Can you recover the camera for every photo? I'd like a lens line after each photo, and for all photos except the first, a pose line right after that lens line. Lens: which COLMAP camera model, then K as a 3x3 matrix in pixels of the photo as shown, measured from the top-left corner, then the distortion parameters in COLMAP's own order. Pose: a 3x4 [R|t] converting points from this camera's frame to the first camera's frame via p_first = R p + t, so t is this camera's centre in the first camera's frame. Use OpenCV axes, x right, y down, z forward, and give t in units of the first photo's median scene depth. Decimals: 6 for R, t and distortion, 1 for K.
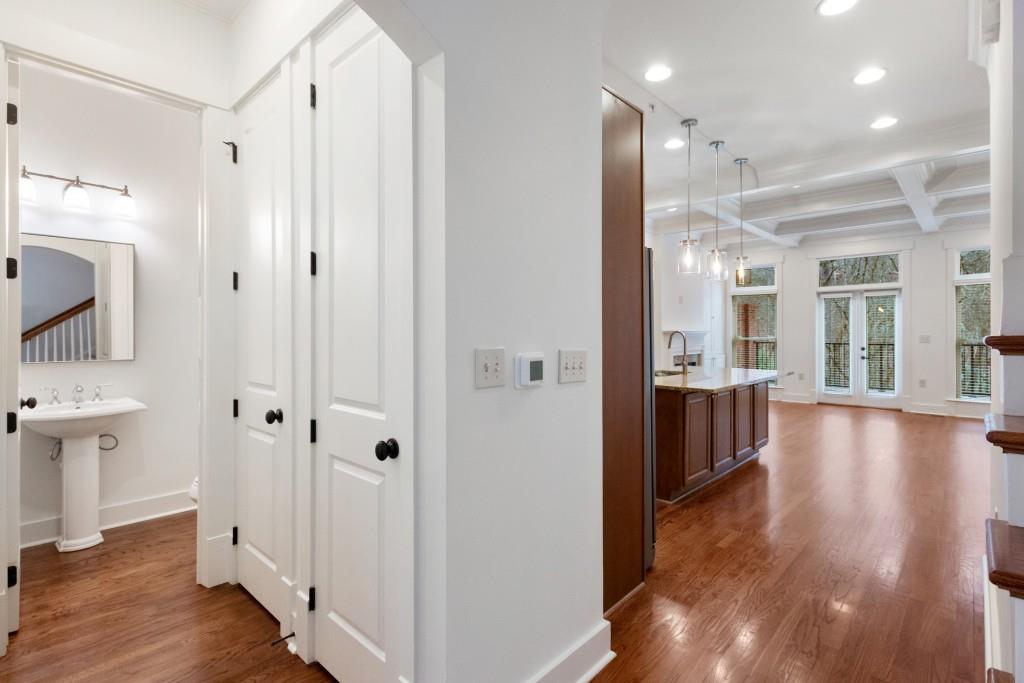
lens RADIAL K [[494.3, 0, 512.3], [0, 494.3, 334.1], [0, 0, 1]] dist [0.012641, 0.000073]
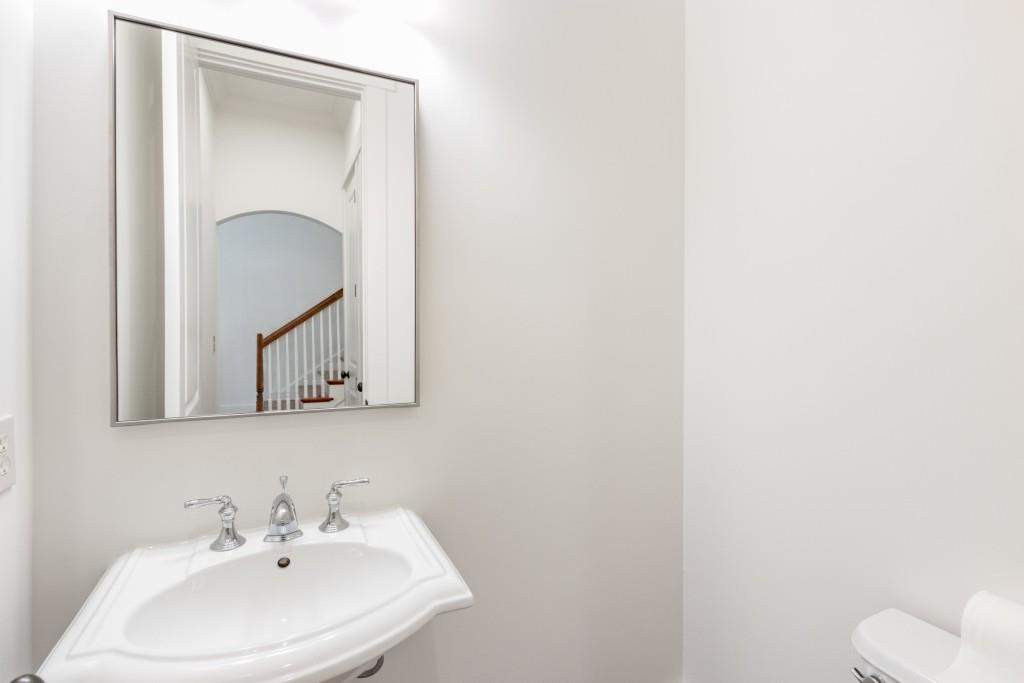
lens RADIAL K [[506.2, 0, 512.0], [0, 506.2, 341.5], [0, 0, 1]] dist [-0.017267, 0.000094]
pose [[0.926821, 0.010277, -0.375362, -0.352531], [-0.004302, 0.999850, 0.016753, -0.000473], [0.375478, -0.013913, 0.926727, 0.434518]]
